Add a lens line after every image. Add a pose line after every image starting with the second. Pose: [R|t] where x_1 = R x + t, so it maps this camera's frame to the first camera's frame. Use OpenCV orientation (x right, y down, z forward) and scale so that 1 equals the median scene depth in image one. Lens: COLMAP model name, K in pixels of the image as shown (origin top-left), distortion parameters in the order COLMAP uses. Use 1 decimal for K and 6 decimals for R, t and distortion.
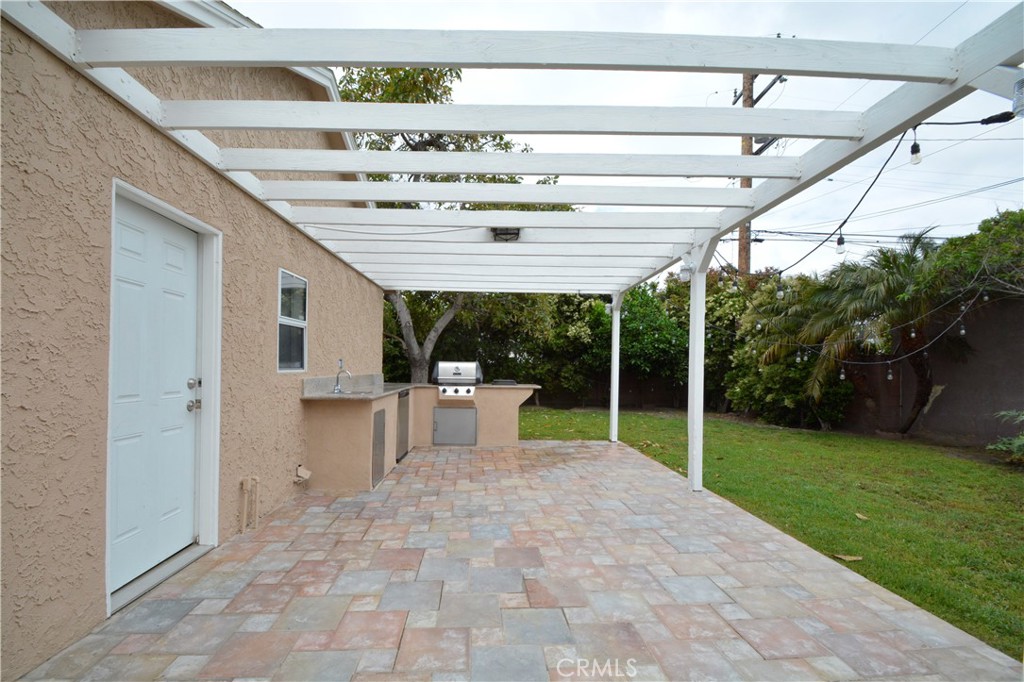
lens RADIAL K [[463.4, 0, 499.1], [0, 463.4, 368.0], [0, 0, 1]] dist [-0.005220, -0.002322]
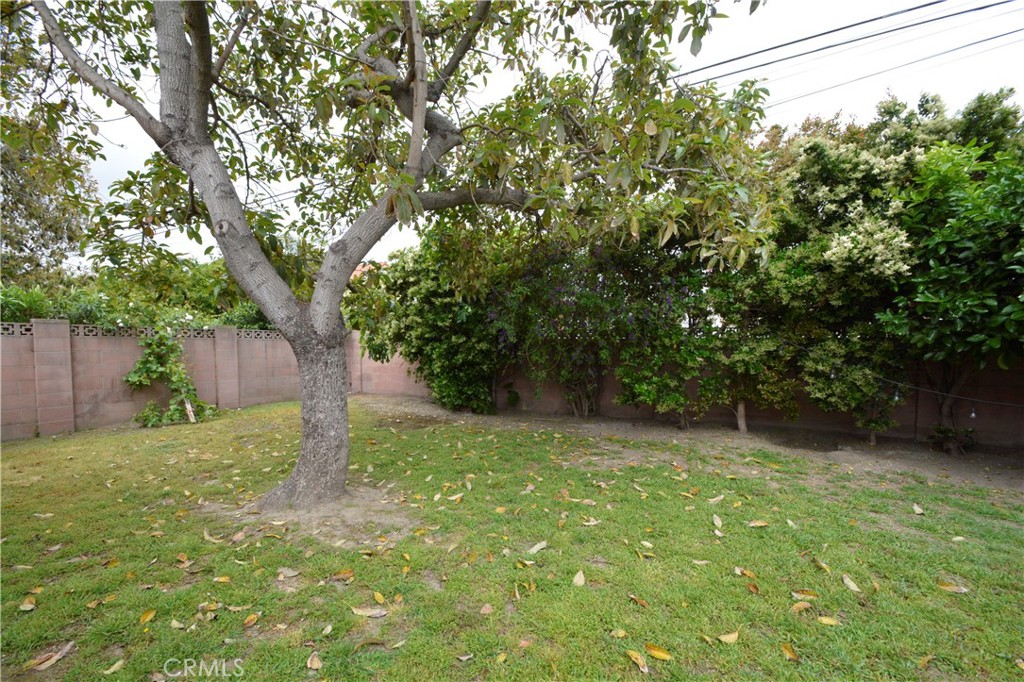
lens RADIAL K [[463.4, 0, 493.0], [0, 463.4, 368.5], [0, 0, 1]] dist [-0.005220, -0.002322]
pose [[0.878105, 0.018396, -0.478115, 0.089390], [0.008220, 0.998533, 0.053515, -0.006945], [0.478398, -0.050922, 0.876666, 0.528896]]
